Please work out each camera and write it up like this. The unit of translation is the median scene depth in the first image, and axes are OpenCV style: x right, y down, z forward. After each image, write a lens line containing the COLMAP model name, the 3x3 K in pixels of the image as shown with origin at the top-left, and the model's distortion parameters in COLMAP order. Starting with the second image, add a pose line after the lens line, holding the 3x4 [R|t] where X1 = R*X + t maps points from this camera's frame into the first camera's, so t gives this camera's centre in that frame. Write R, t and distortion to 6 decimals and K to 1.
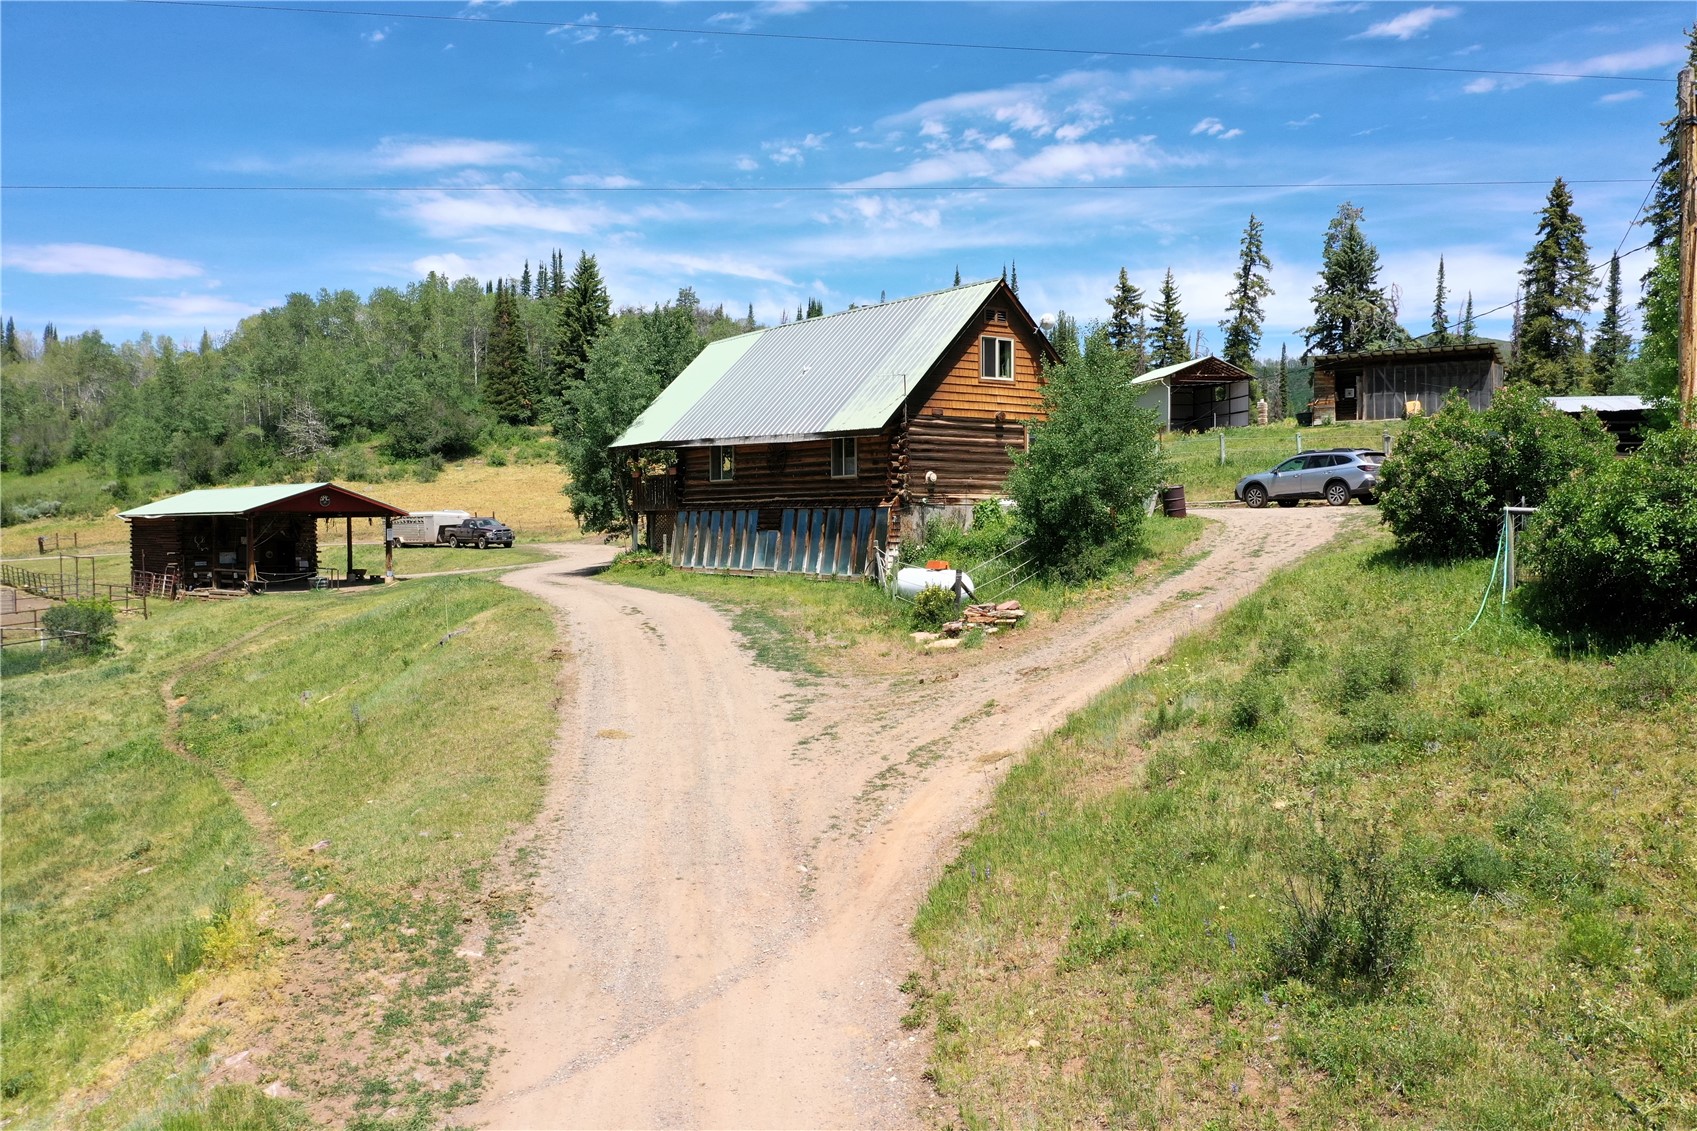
lens RADIAL K [[1321.4, 0, 851.3], [0, 1321.4, 574.2], [0, 0, 1]] dist [-0.019916, 0.004417]
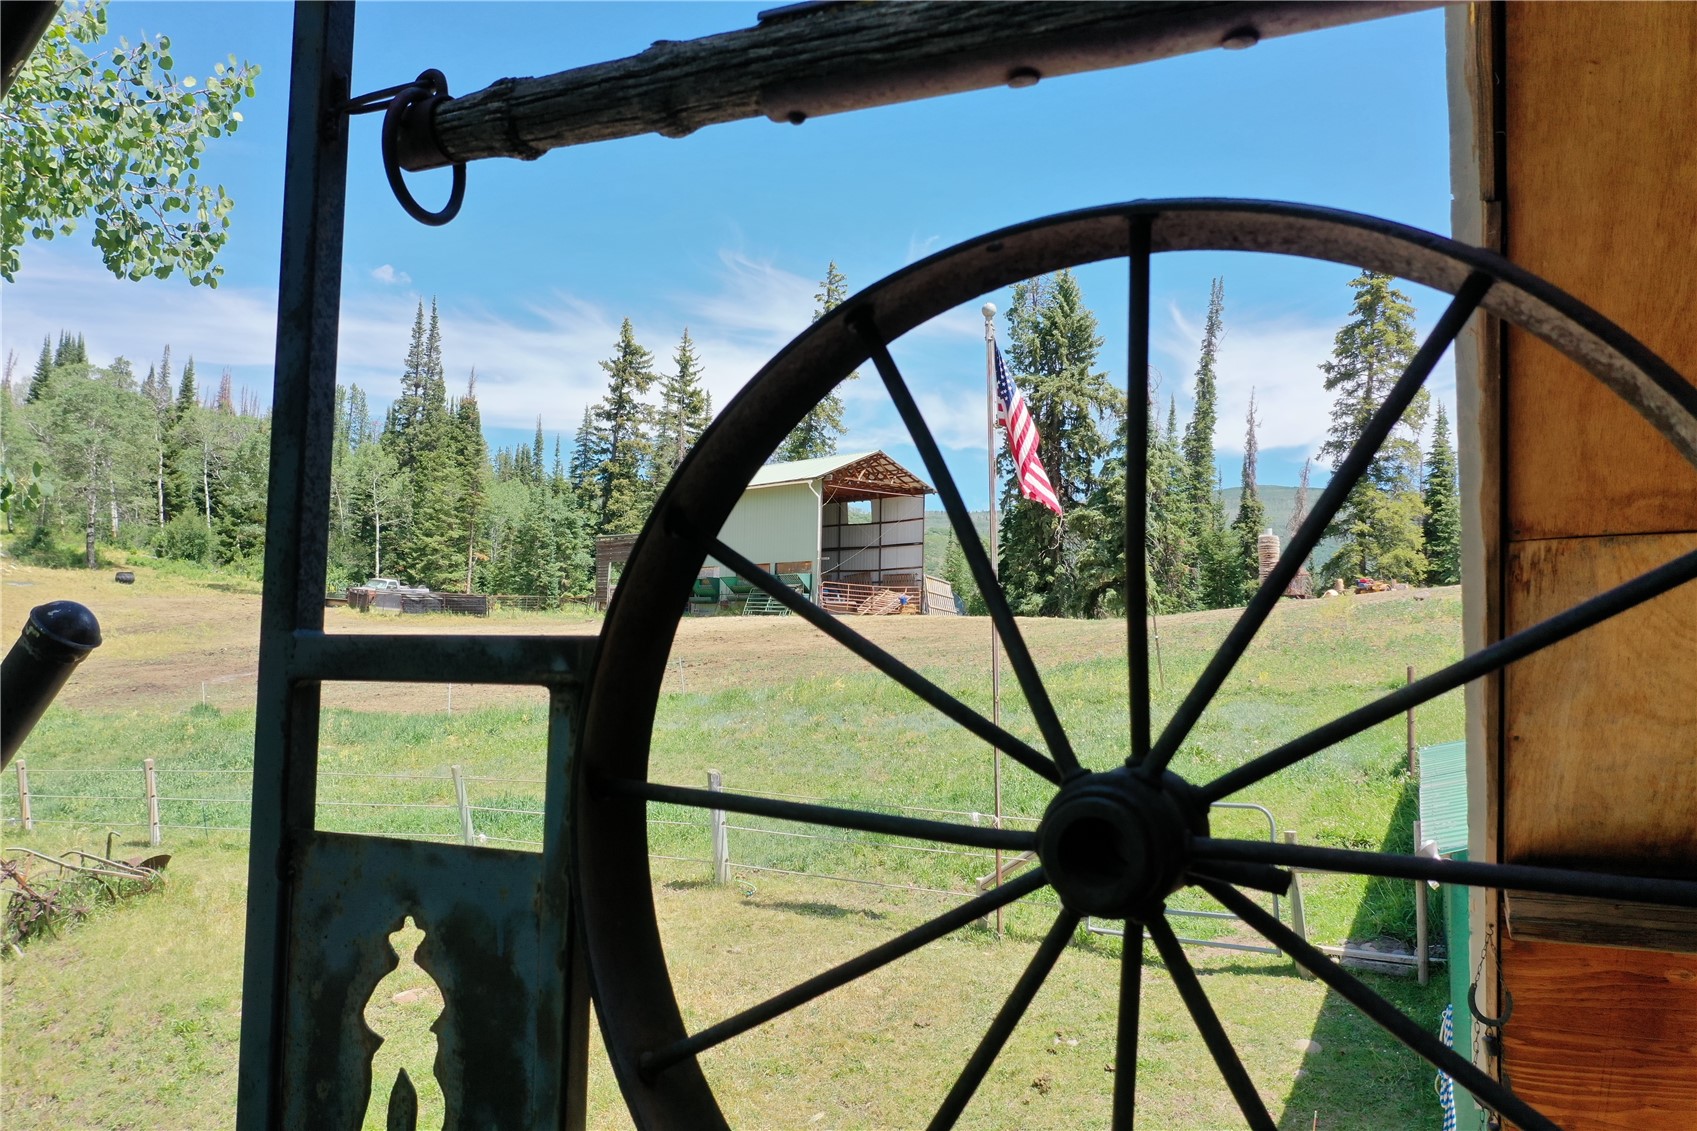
lens RADIAL K [[1321.4, 0, 849.3], [0, 1321.4, 557.8], [0, 0, 1]] dist [-0.019916, 0.004417]
pose [[0.858155, 0.052604, 0.510689, -0.036788], [0.001073, 0.994551, -0.104248, -0.042264], [-0.513390, 0.090009, 0.853422, 0.396954]]
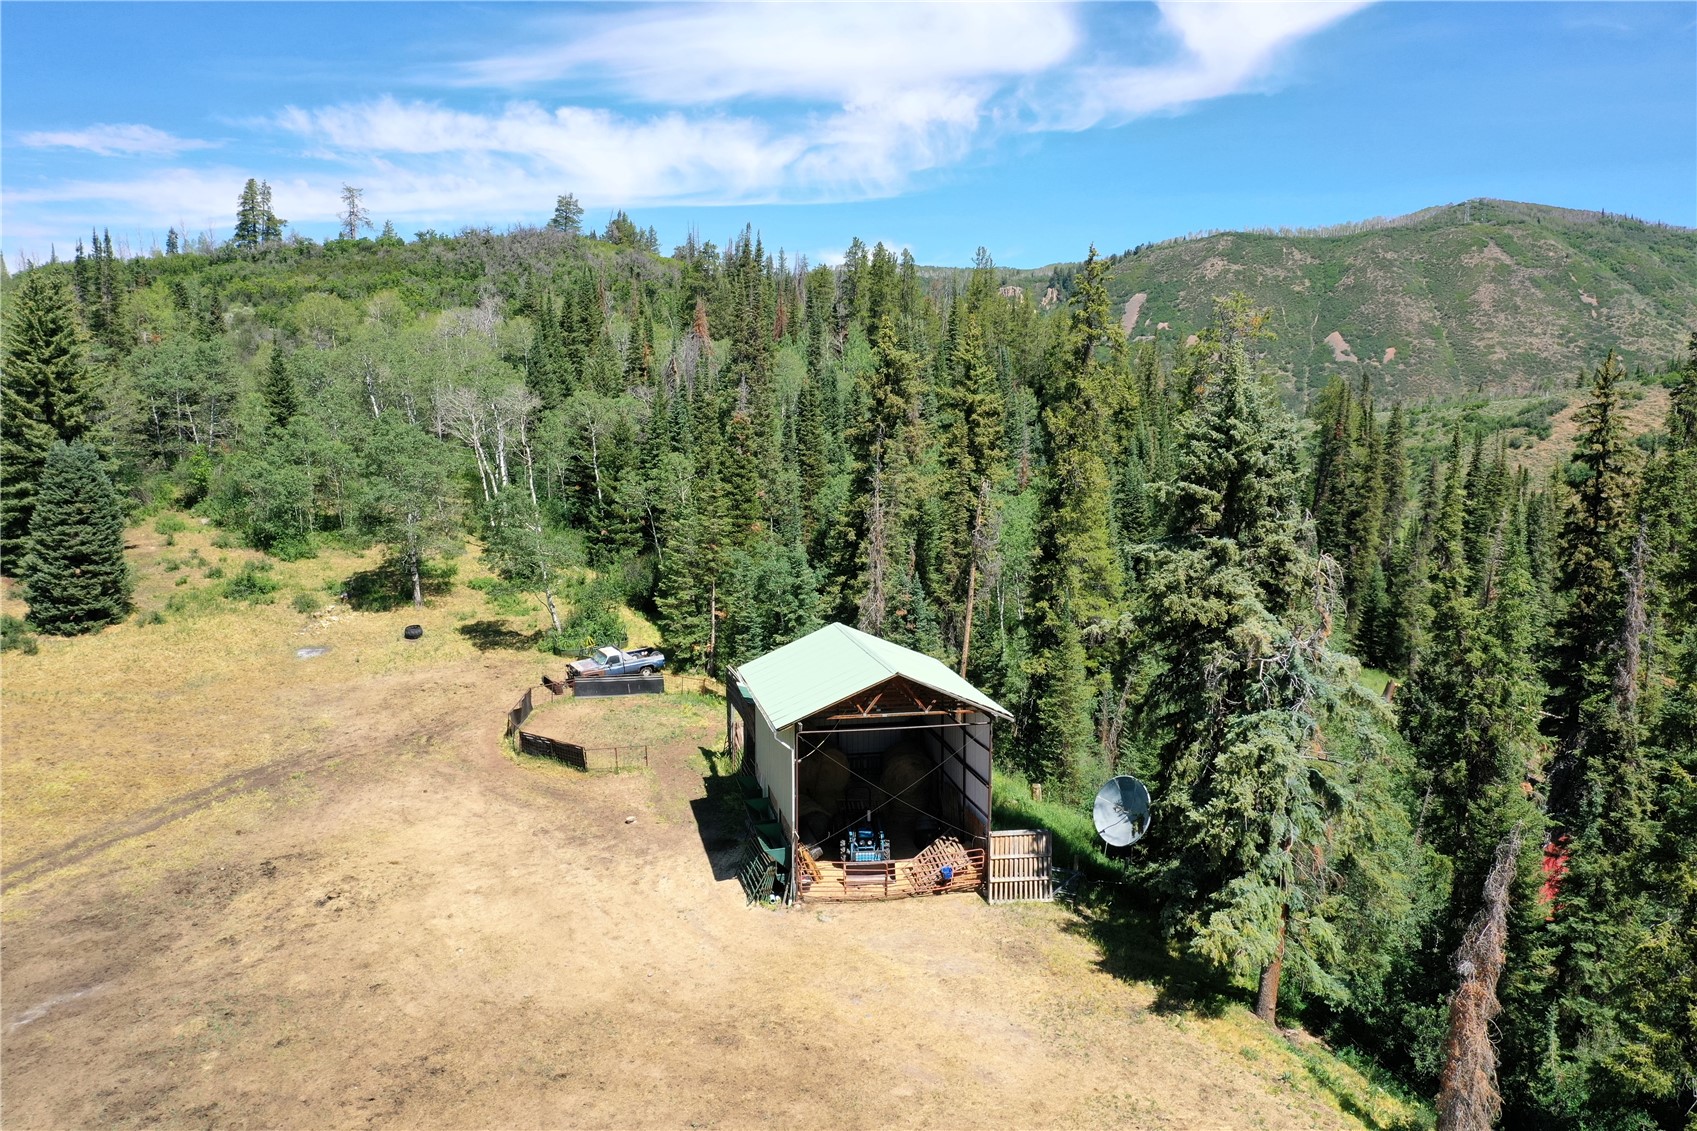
lens RADIAL K [[1321.4, 0, 840.6], [0, 1321.4, 542.4], [0, 0, 1]] dist [-0.019916, 0.004417]
pose [[0.999608, 0.004090, -0.027714, 0.215057], [-0.001859, 0.996788, 0.080059, -0.194093], [0.027953, -0.079976, 0.996405, 0.465561]]
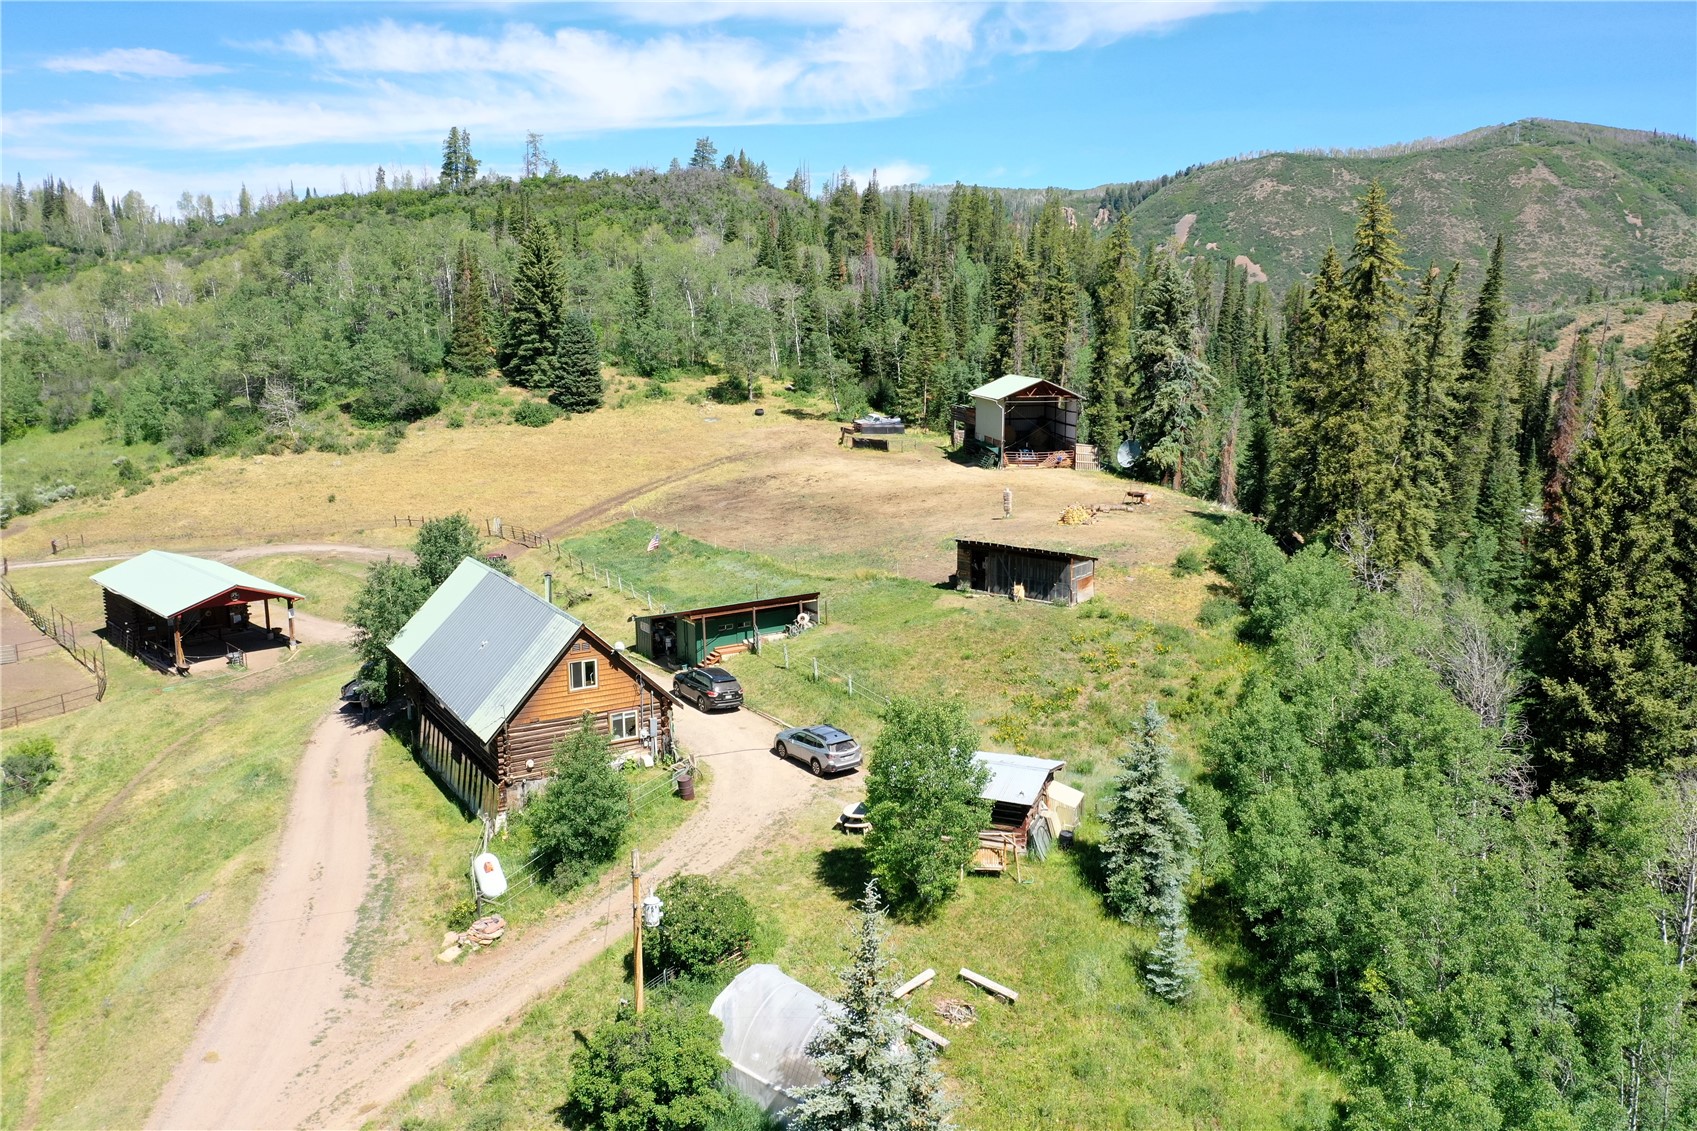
lens RADIAL K [[1321.4, 0, 846.5], [0, 1321.4, 552.2], [0, 0, 1]] dist [-0.019916, 0.004417]
pose [[0.998289, 0.011518, -0.057333, 0.139125], [-0.003100, 0.989457, 0.144797, -0.146820], [0.058397, -0.144371, 0.987799, -0.119296]]
